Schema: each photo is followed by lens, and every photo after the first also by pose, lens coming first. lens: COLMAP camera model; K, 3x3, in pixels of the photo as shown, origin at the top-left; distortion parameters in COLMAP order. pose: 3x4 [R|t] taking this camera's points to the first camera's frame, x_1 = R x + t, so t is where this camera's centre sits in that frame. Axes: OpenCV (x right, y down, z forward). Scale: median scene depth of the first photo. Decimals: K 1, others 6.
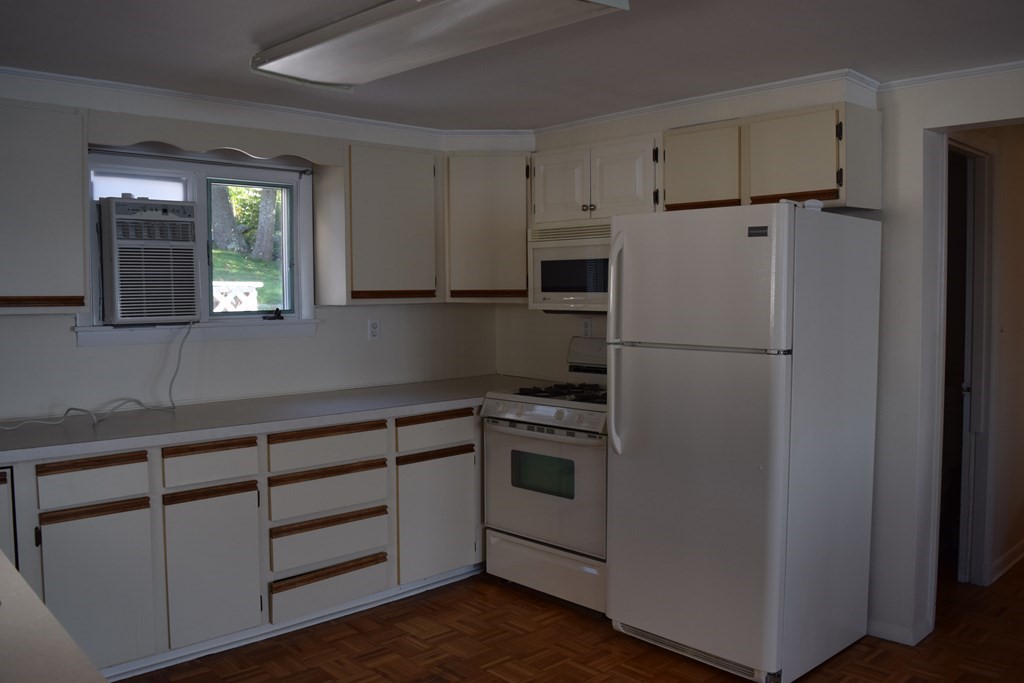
lens RADIAL K [[850.0, 0, 514.2], [0, 850.0, 340.9], [0, 0, 1]] dist [-0.086536, 0.009481]
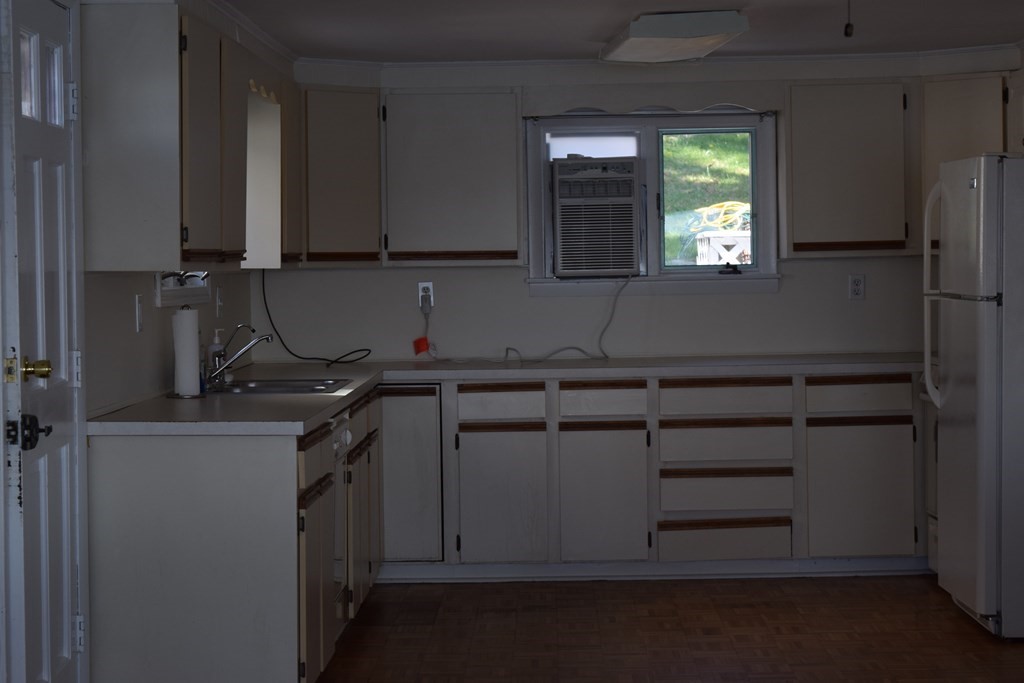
lens RADIAL K [[2312.6, 0, 514.4], [0, 2312.6, 341.6], [0, 0, 1]] dist [0.105820, 0.000000]
pose [[0.745833, 0.007320, -0.666093, 1.599496], [-0.027499, 0.999426, -0.019809, 0.135005], [0.665566, 0.033091, 0.745605, -1.372264]]
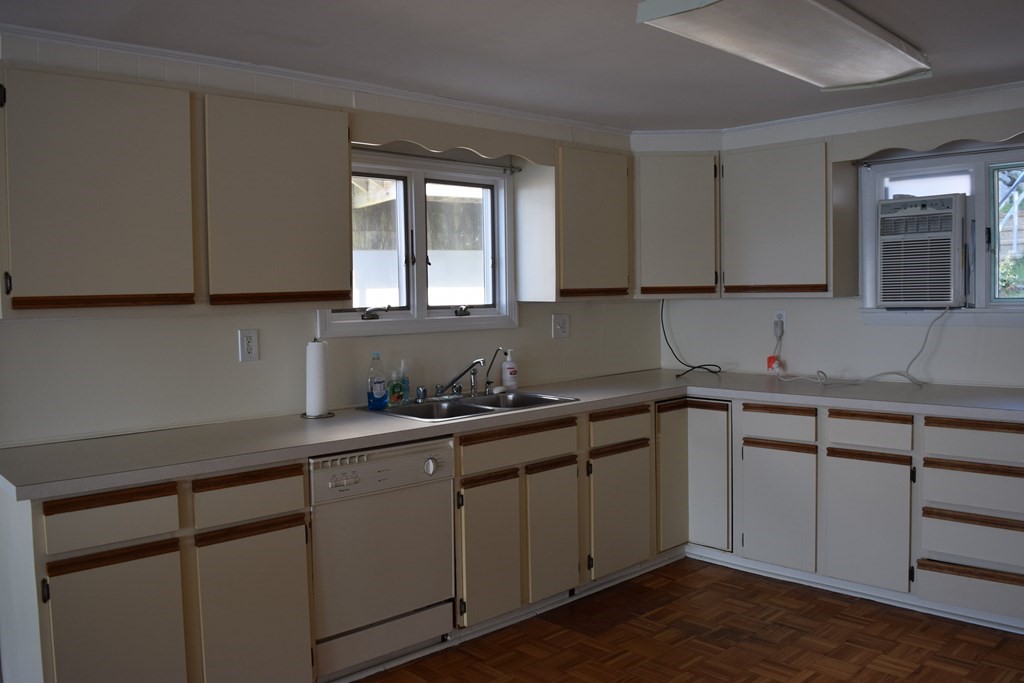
lens RADIAL K [[850.0, 0, 509.9], [0, 850.0, 339.0], [0, 0, 1]] dist [-0.086536, 0.009481]
pose [[0.041498, 0.056487, -0.997541, 0.746031], [-0.039801, 0.997702, 0.054840, -0.020917], [0.998346, 0.037428, 0.043651, 0.463828]]
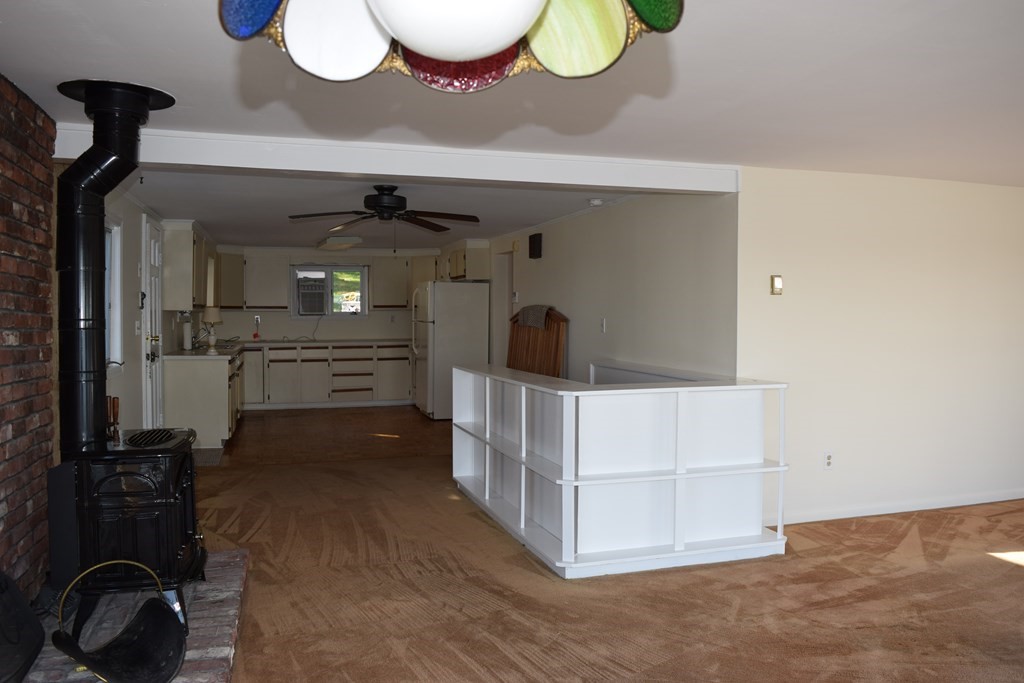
lens RADIAL K [[795.8, 0, 517.6], [0, 795.8, 339.5], [0, 0, 1]] dist [-0.092863, 0.021915]
pose [[0.911781, 0.011521, -0.410516, 1.840728], [-0.024978, 0.999312, -0.027433, 0.163502], [0.409917, 0.035267, 0.911441, -1.756505]]
